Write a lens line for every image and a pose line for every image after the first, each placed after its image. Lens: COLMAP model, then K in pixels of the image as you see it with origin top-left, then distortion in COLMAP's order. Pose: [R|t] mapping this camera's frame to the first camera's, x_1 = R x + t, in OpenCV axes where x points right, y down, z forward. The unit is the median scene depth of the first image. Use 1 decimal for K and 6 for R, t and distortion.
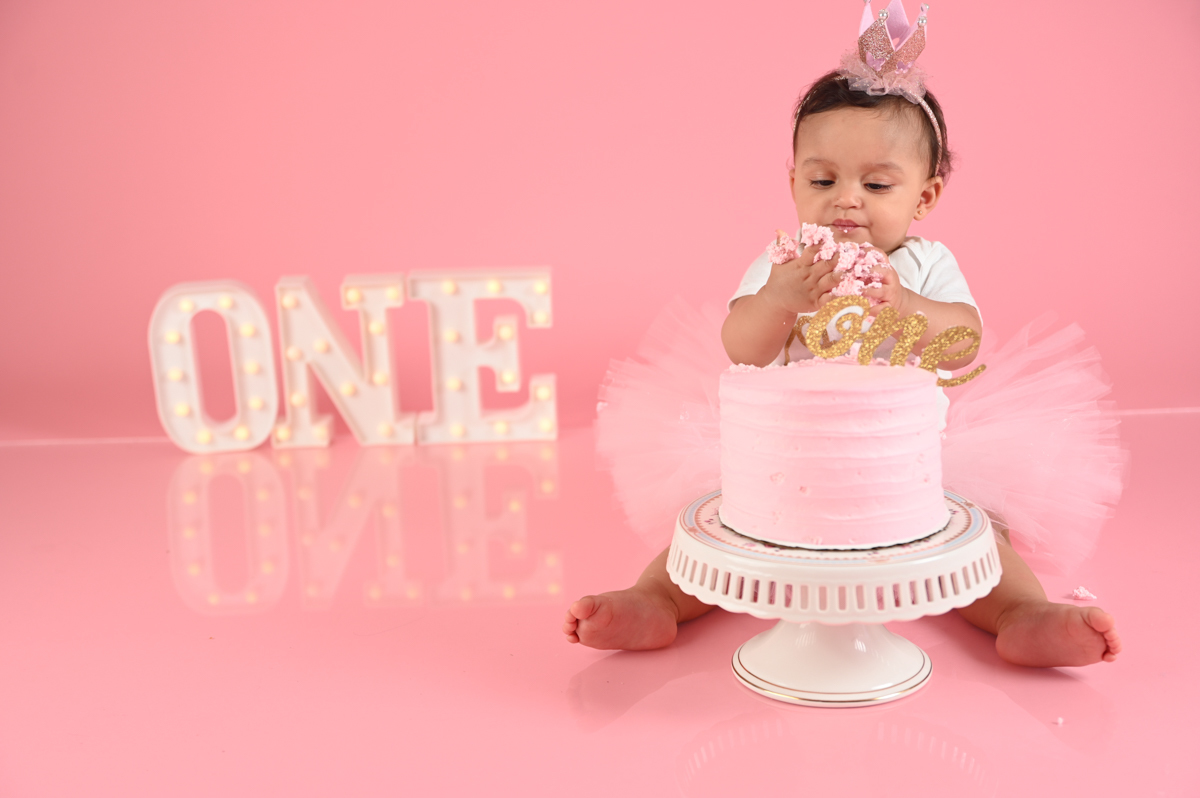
lens RADIAL K [[1609.4, 0, 588.2], [0, 1609.4, 405.7], [0, 0, 1]] dist [0.064145, 0.000000]
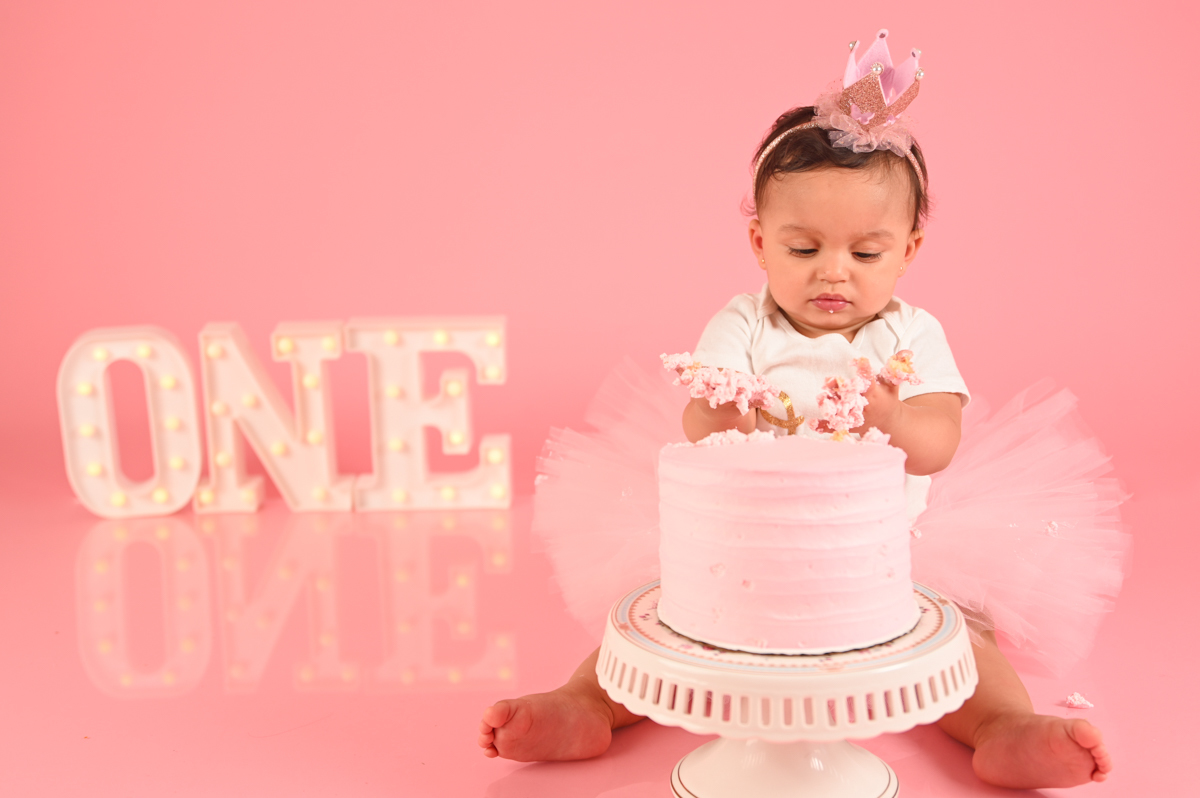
lens RADIAL K [[1699.2, 0, 607.3], [0, 1699.2, 391.9], [0, 0, 1]] dist [0.033932, 0.000000]
pose [[0.999877, 0.015341, 0.003181, 0.046423], [-0.015213, 0.999204, -0.036886, -0.014365], [-0.003745, 0.036833, 0.999314, 0.069358]]
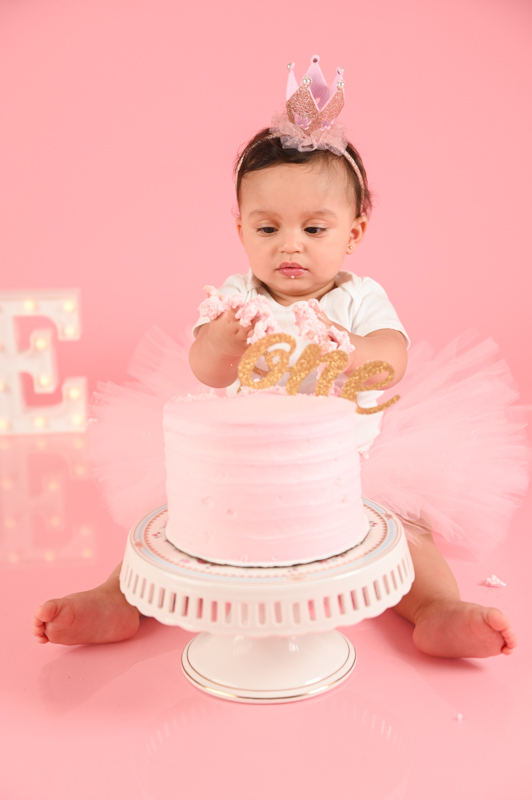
lens RADIAL K [[1161.2, 0, 260.4], [0, 1161.2, 407.3], [0, 0, 1]] dist [0.116675, 0.000000]
pose [[0.998631, -0.004009, 0.052163, 0.097325], [0.002223, 0.999411, 0.034258, -0.040626], [-0.052270, -0.034096, 0.998051, 0.179587]]
